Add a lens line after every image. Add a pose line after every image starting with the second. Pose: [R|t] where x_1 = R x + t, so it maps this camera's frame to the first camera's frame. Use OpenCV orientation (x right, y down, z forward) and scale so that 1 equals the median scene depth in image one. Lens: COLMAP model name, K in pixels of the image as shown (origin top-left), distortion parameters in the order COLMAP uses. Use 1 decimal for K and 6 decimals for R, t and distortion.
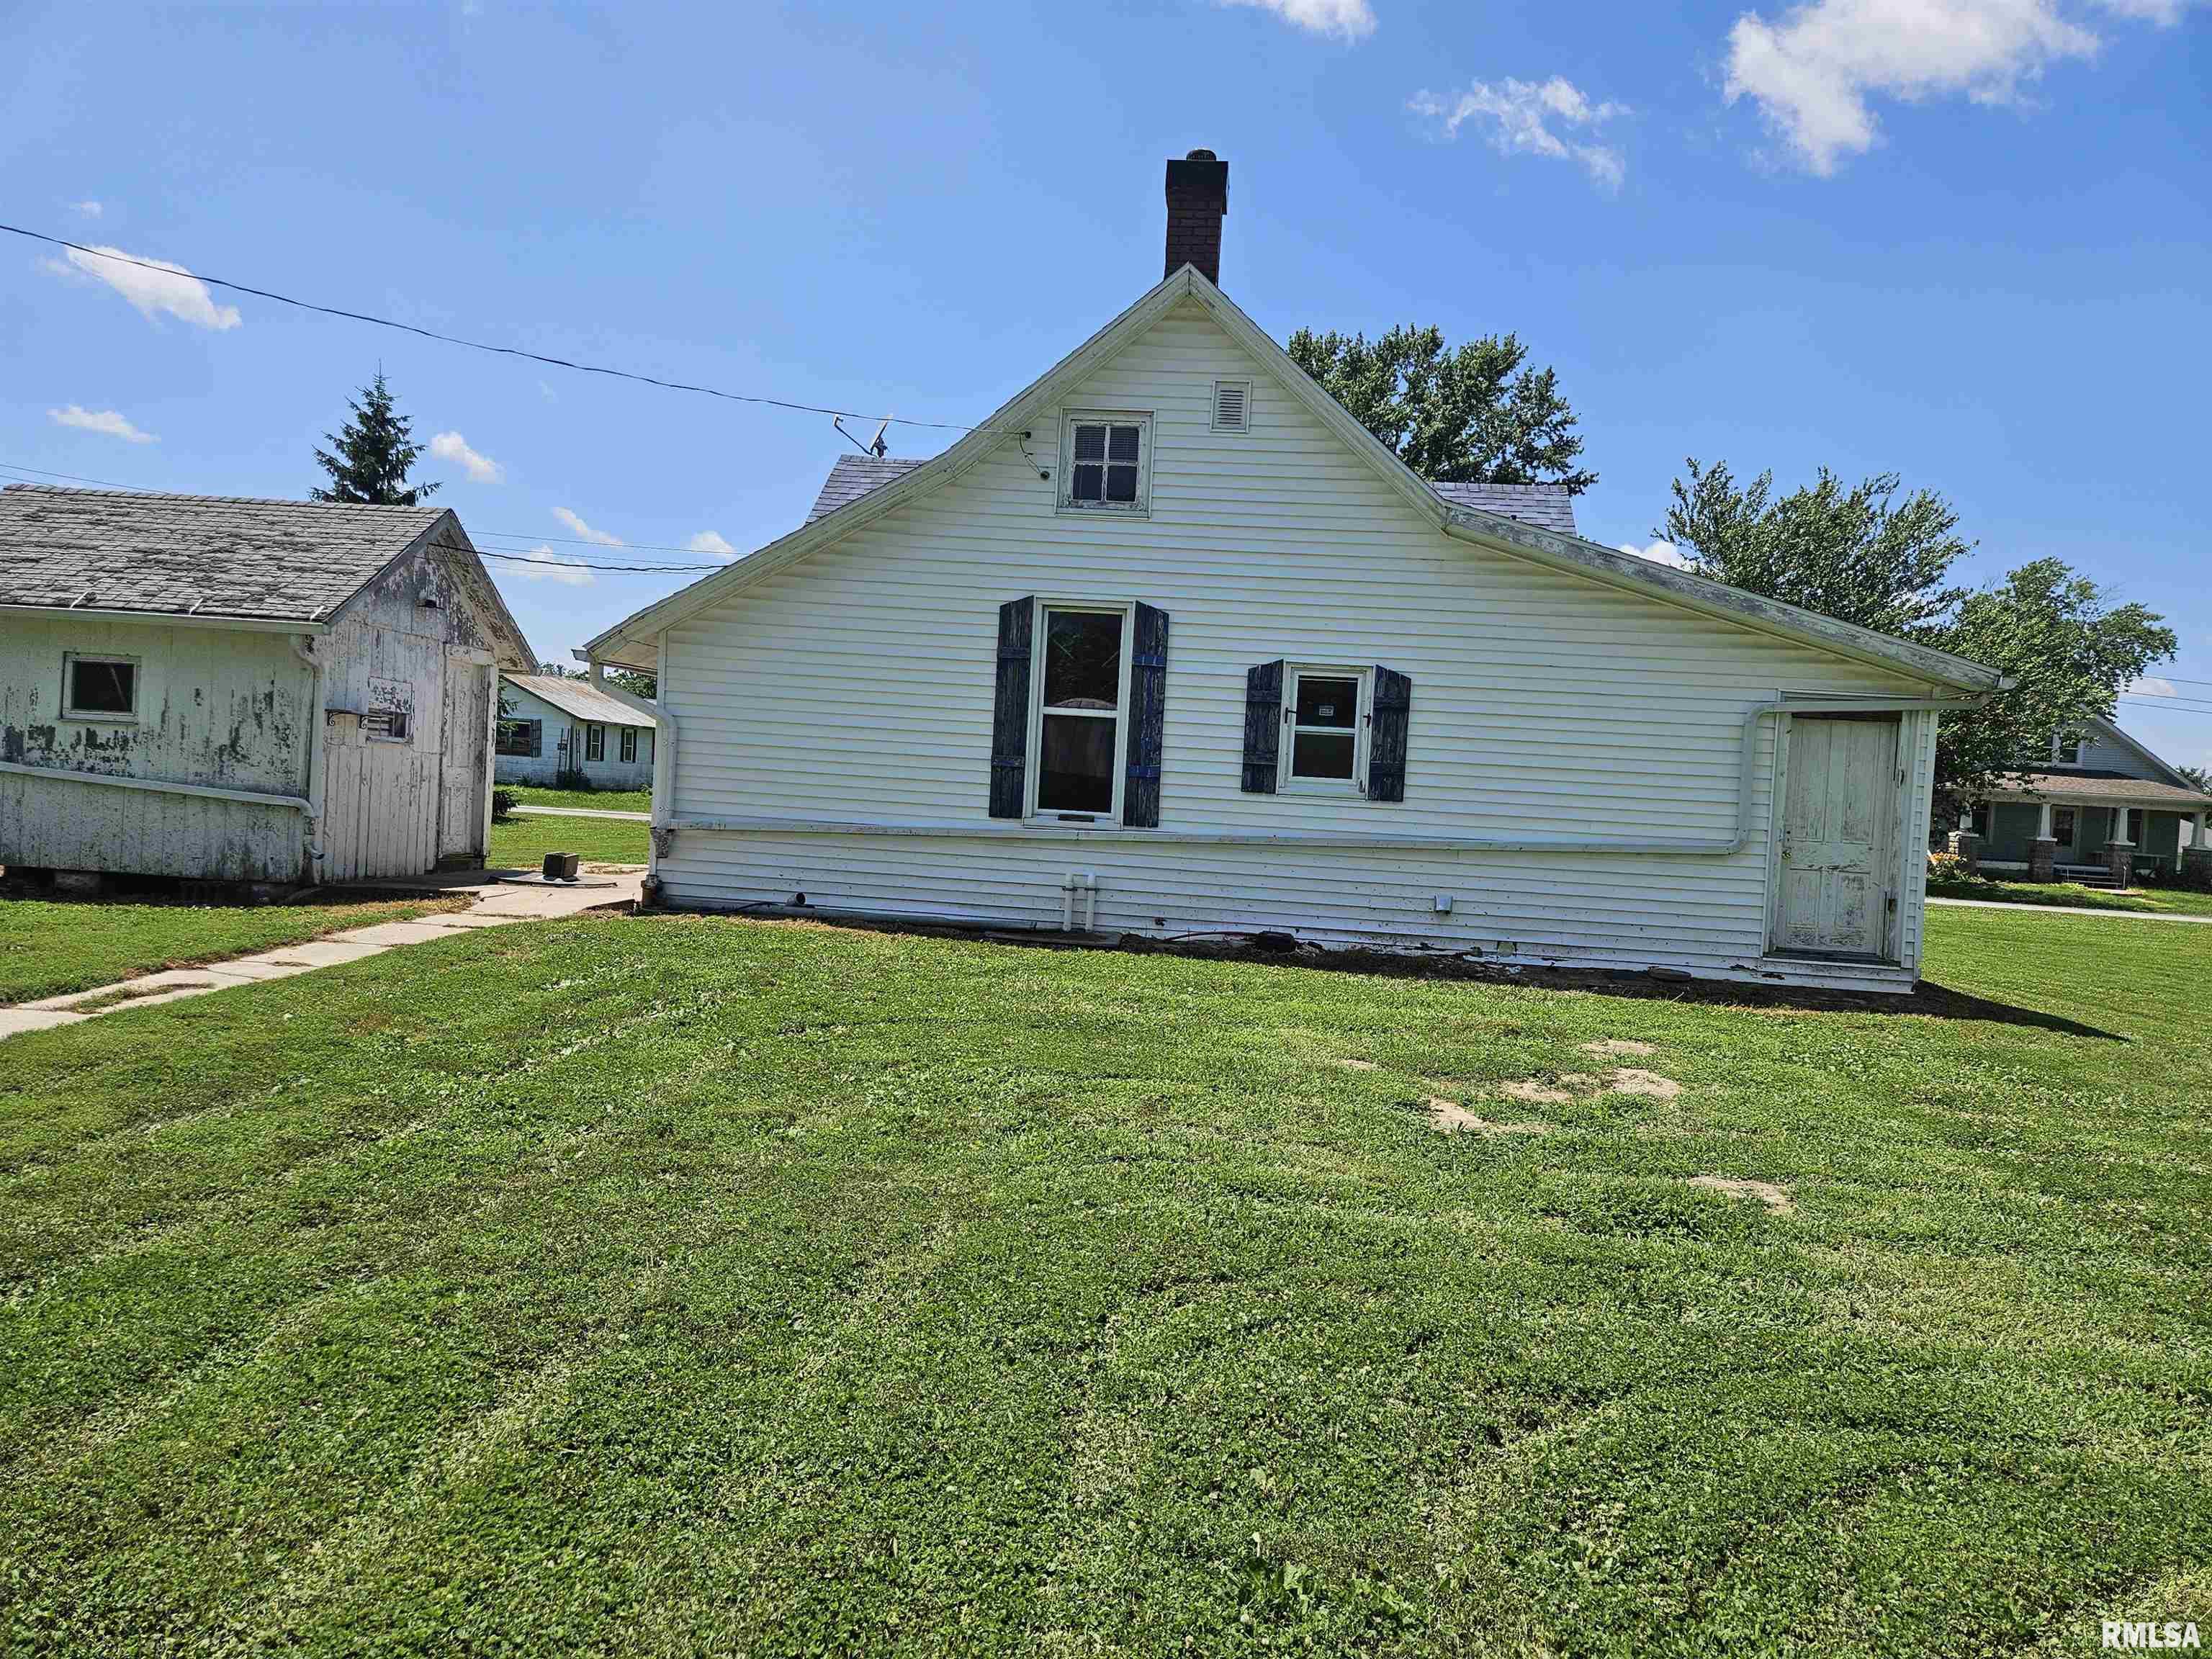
lens RADIAL K [[1492.3, 0, 1104.6], [0, 1492.3, 850.1], [0, 0, 1]] dist [0.049100, -0.012111]
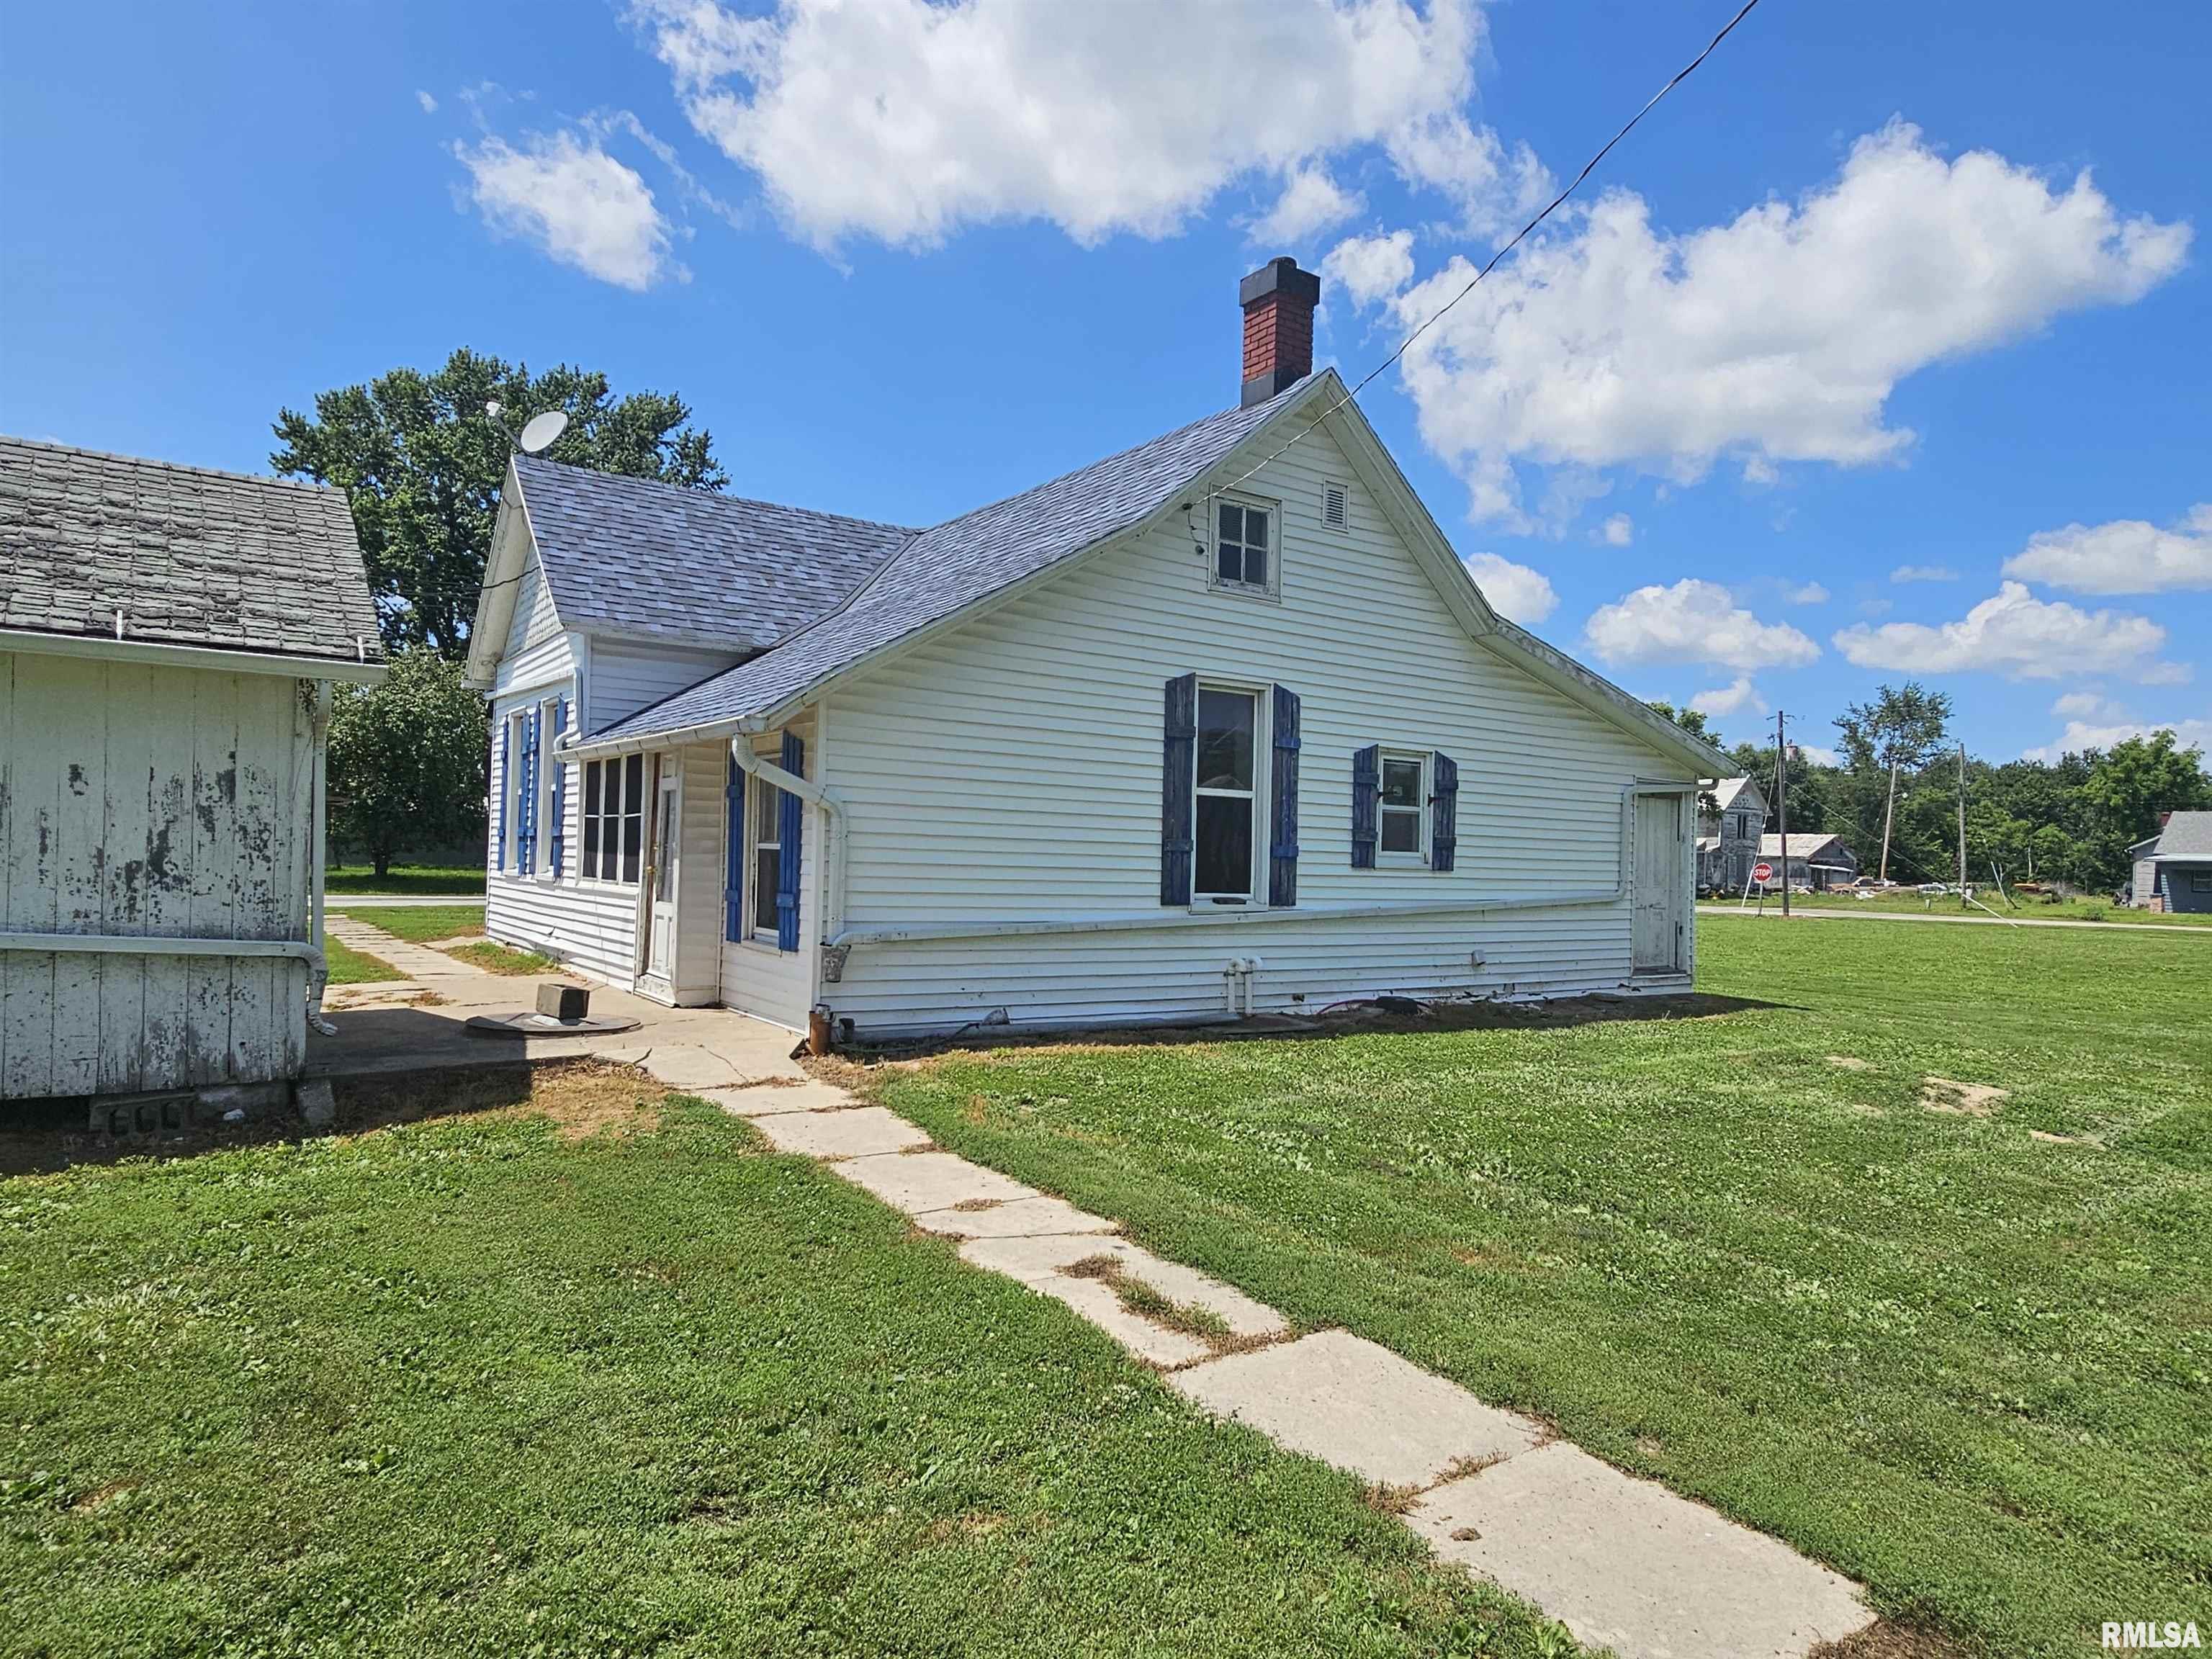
lens RADIAL K [[1344.0, 0, 1104.8], [0, 1344.0, 842.8], [0, 0, 1]] dist [-0.010329, 0.001457]
pose [[0.765629, -0.031812, 0.642496, -0.651117], [0.038851, 0.999240, 0.003180, -0.066171], [-0.642109, 0.022527, 0.766283, 0.377575]]
